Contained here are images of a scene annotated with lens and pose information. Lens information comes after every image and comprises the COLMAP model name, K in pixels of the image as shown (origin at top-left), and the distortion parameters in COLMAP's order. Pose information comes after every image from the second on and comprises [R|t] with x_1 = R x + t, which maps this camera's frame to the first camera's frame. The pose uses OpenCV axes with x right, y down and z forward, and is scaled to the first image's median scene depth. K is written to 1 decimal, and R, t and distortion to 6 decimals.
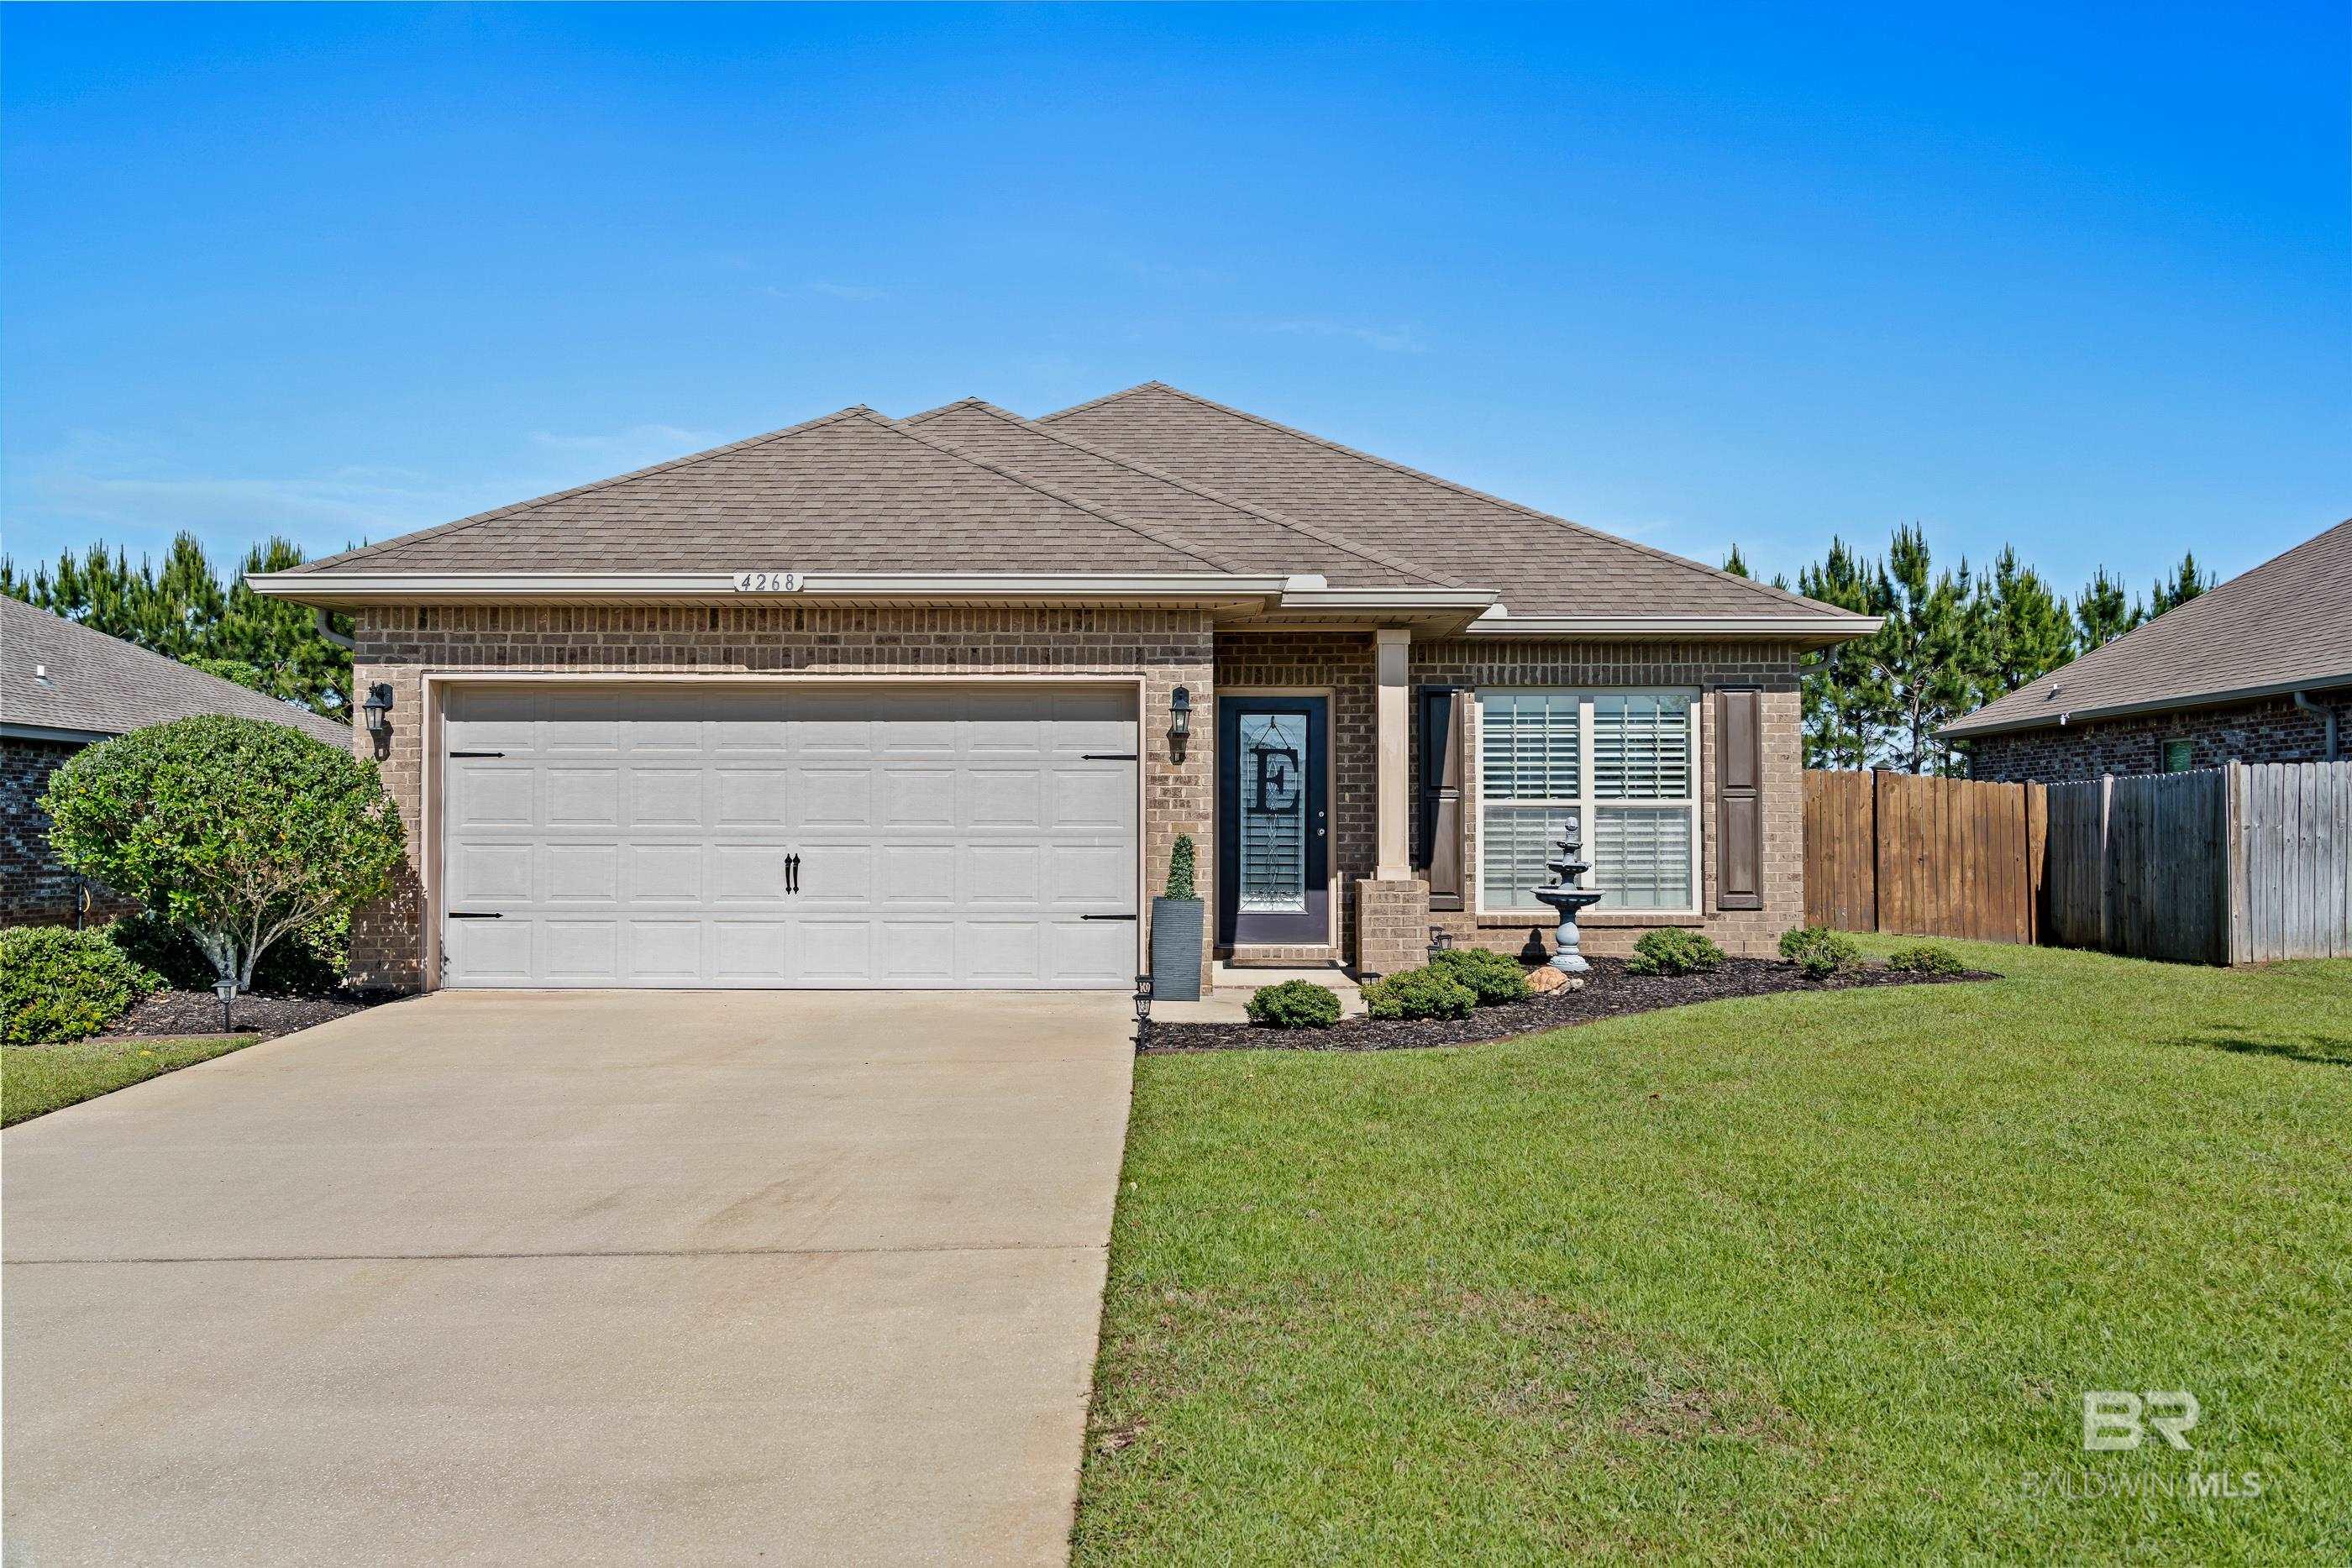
lens RADIAL K [[1798.7, 0, 1190.0], [0, 1798.7, 768.2], [0, 0, 1]] dist [0.005324, 0.007358]
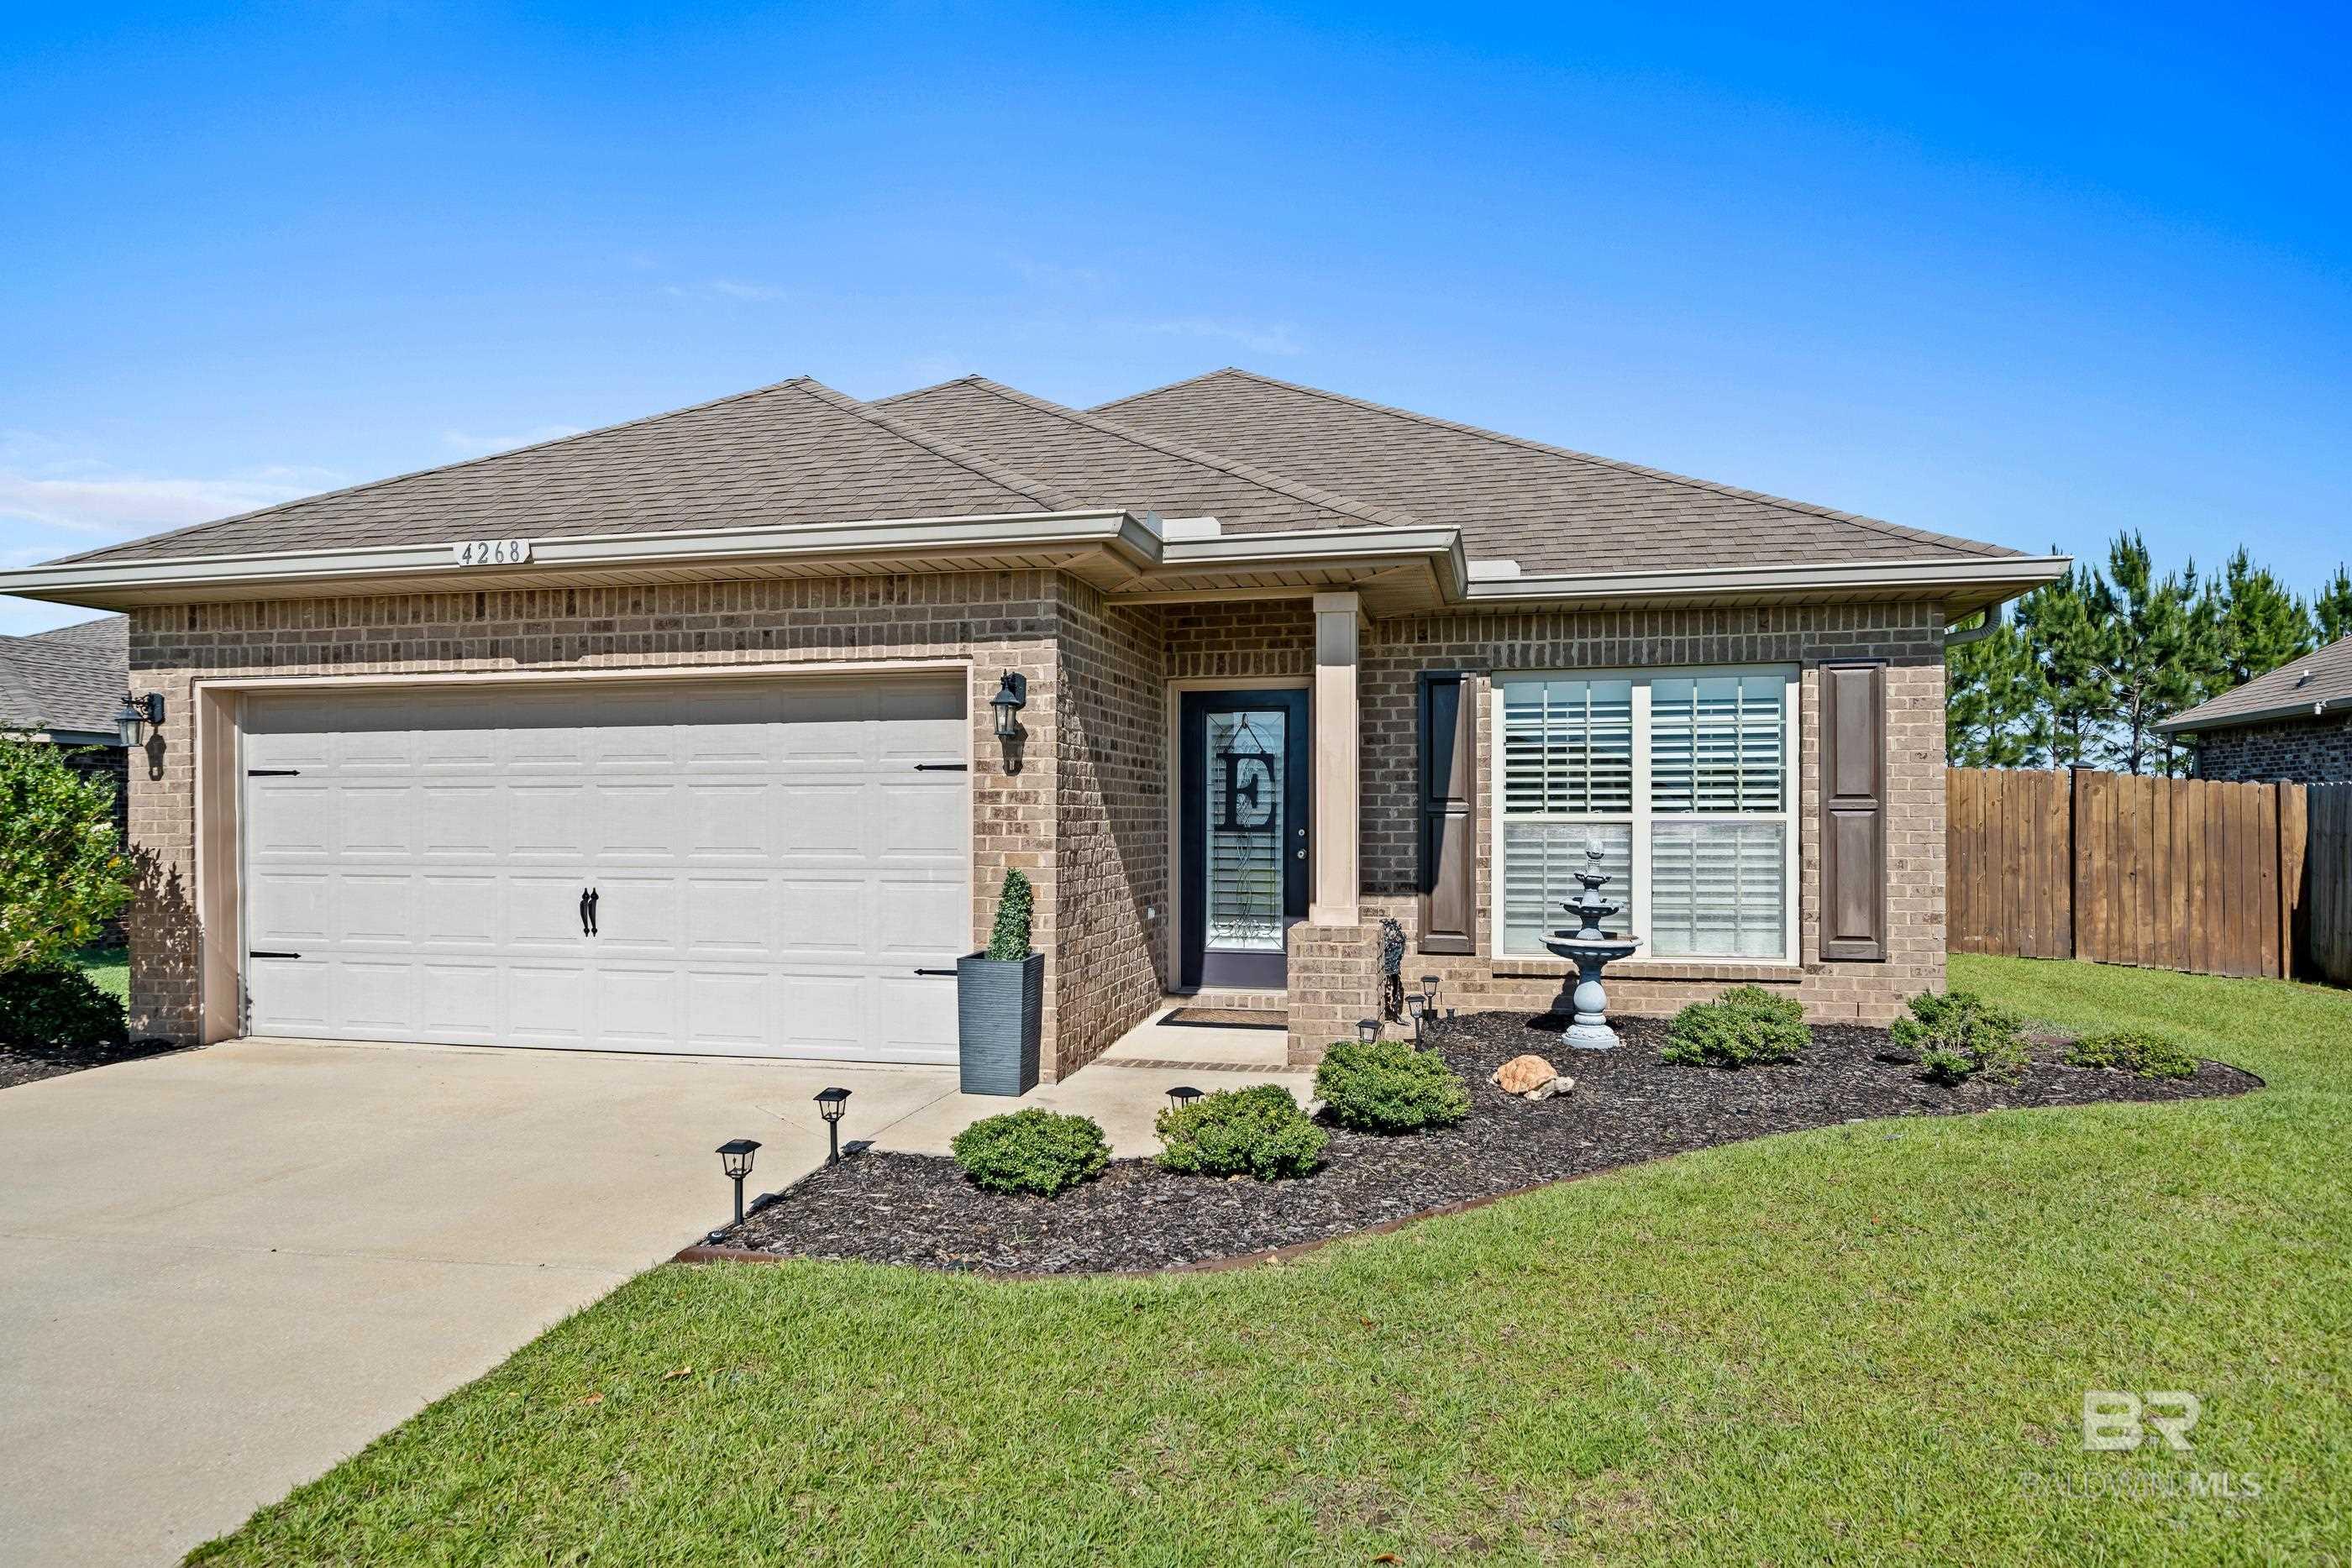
lens RADIAL K [[1398.0, 0, 1164.8], [0, 1398.0, 820.2], [0, 0, 1]] dist [0.000304, 0.004225]
pose [[0.975012, -0.002610, -0.222136, 0.168114], [0.010512, 0.999353, 0.034397, -0.002884], [0.221903, -0.035872, 0.974409, 0.401392]]
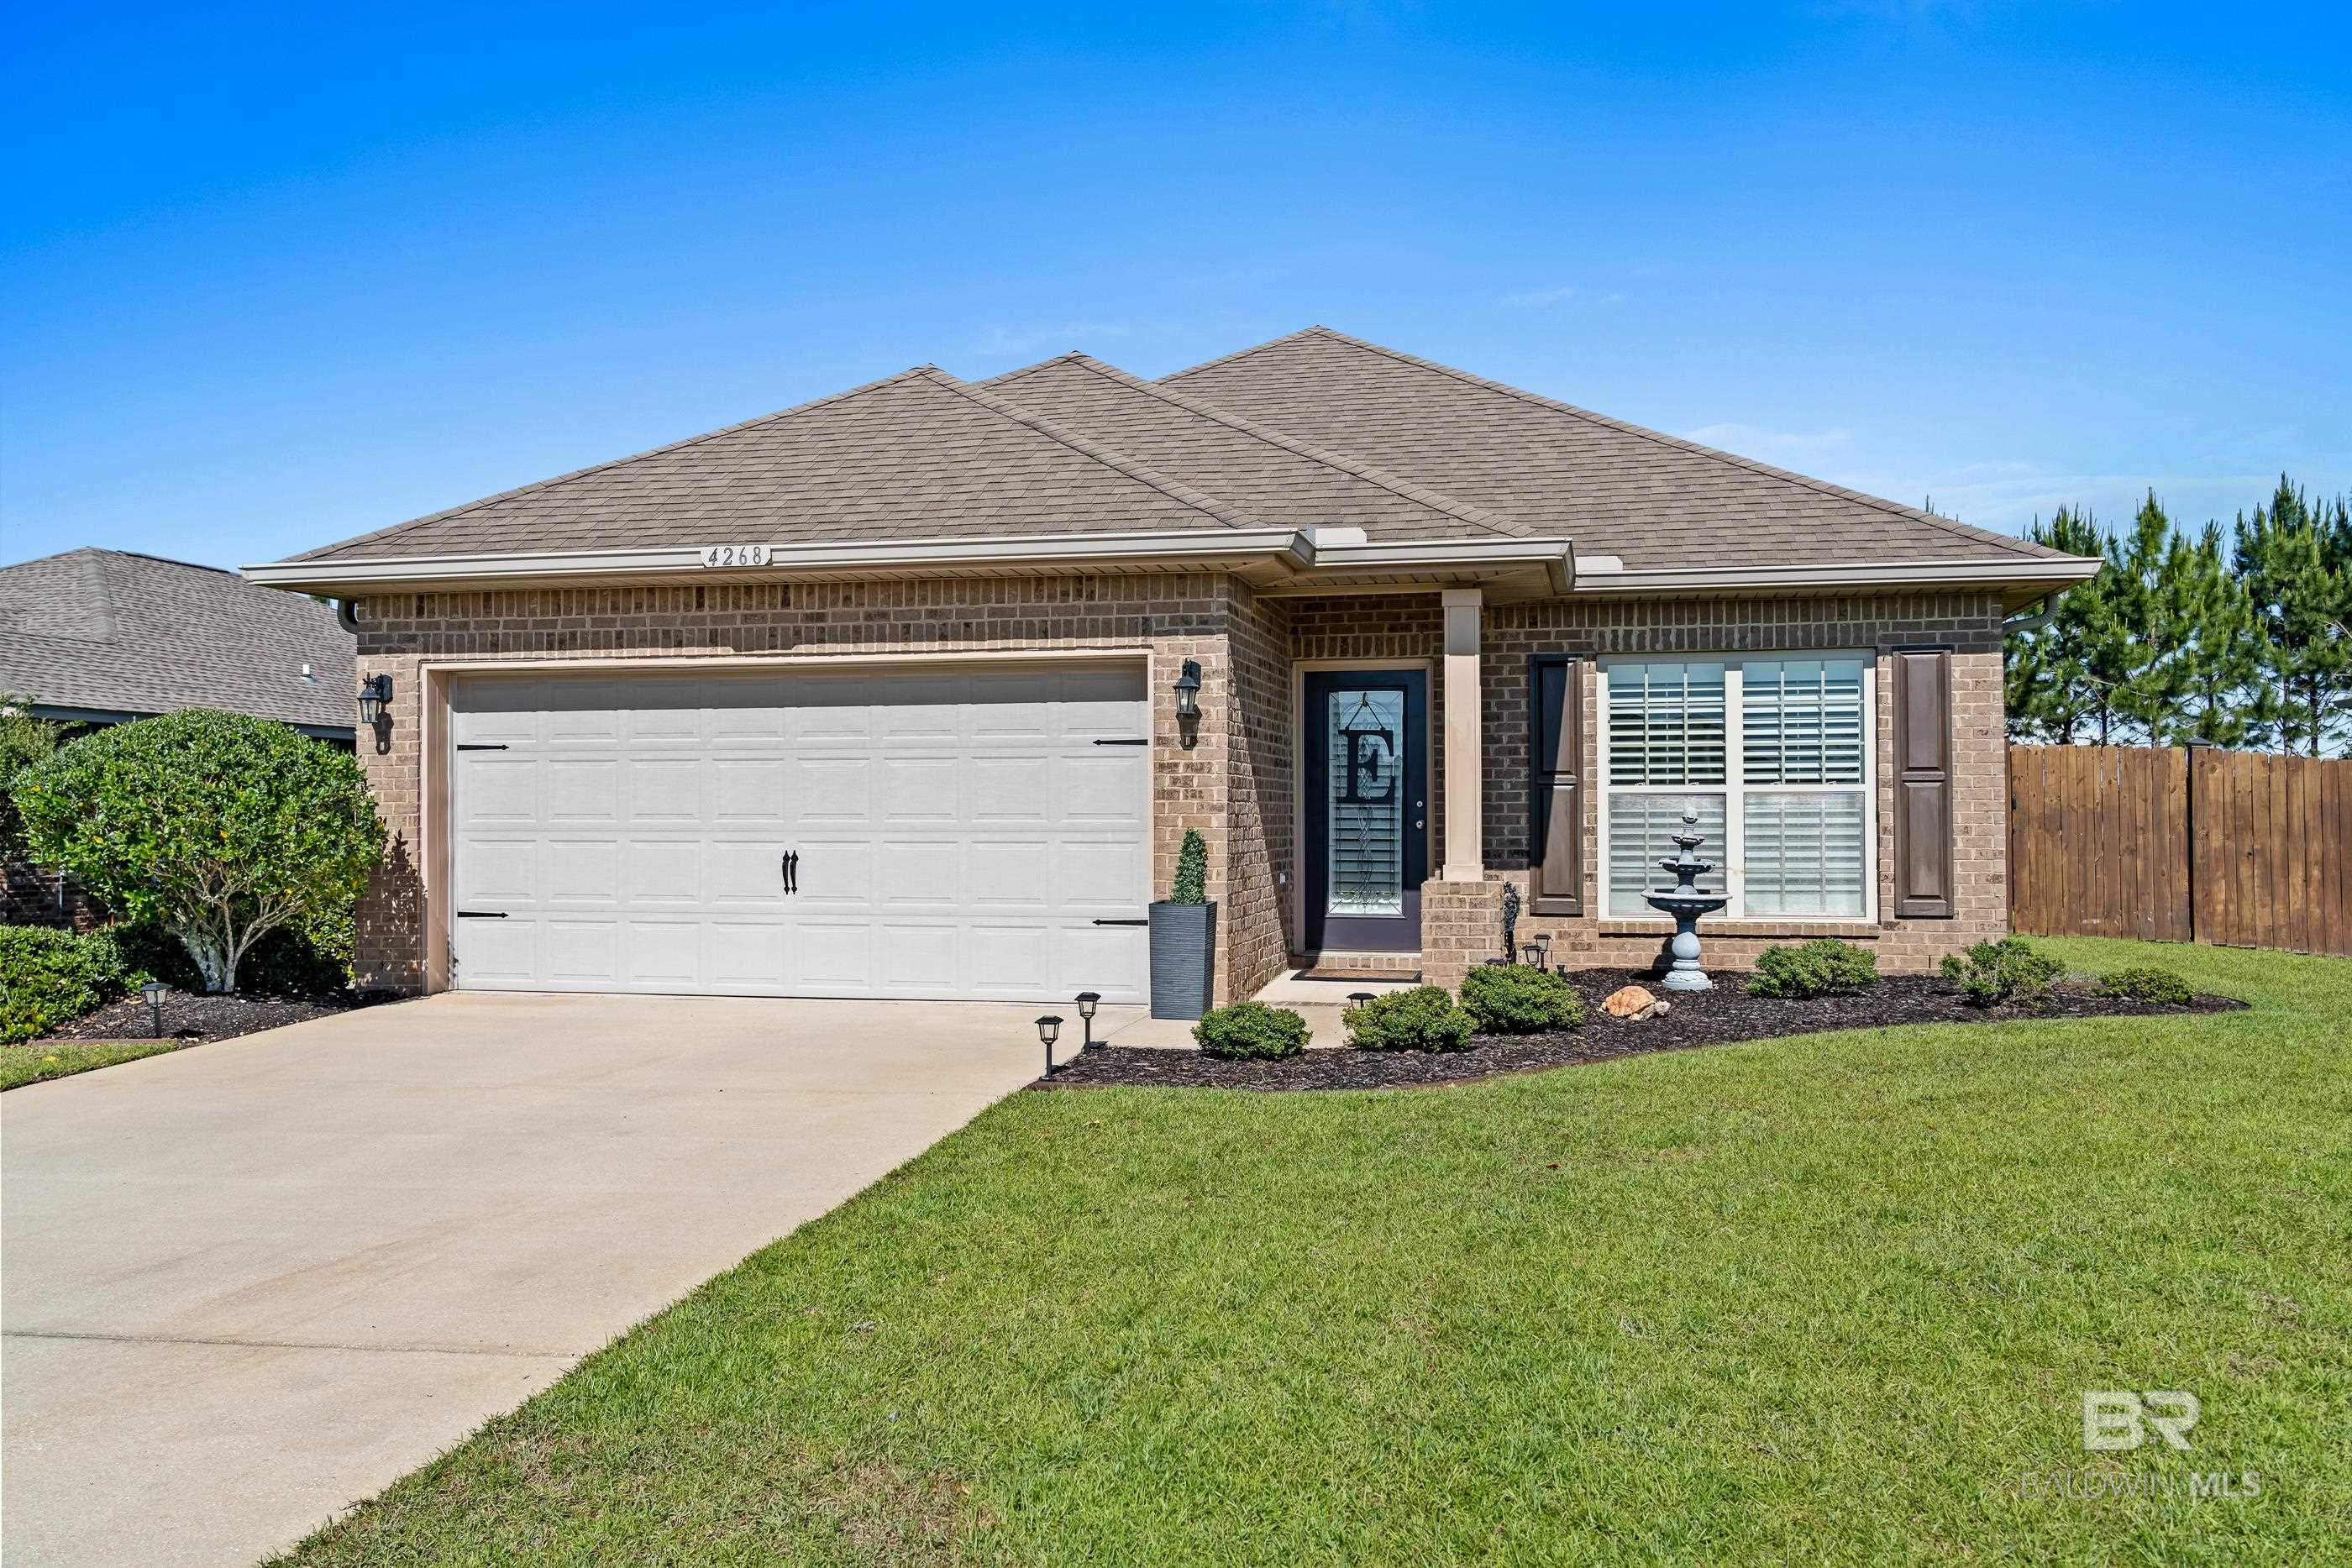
lens RADIAL K [[1851.4, 0, 1181.7], [0, 1851.4, 778.1], [0, 0, 1]] dist [0.009962, 0.000032]
pose [[0.978271, -0.007389, -0.207201, 0.160252], [0.010274, 0.999865, 0.012852, 0.000099], [0.207078, -0.014702, 0.978214, 0.105142]]
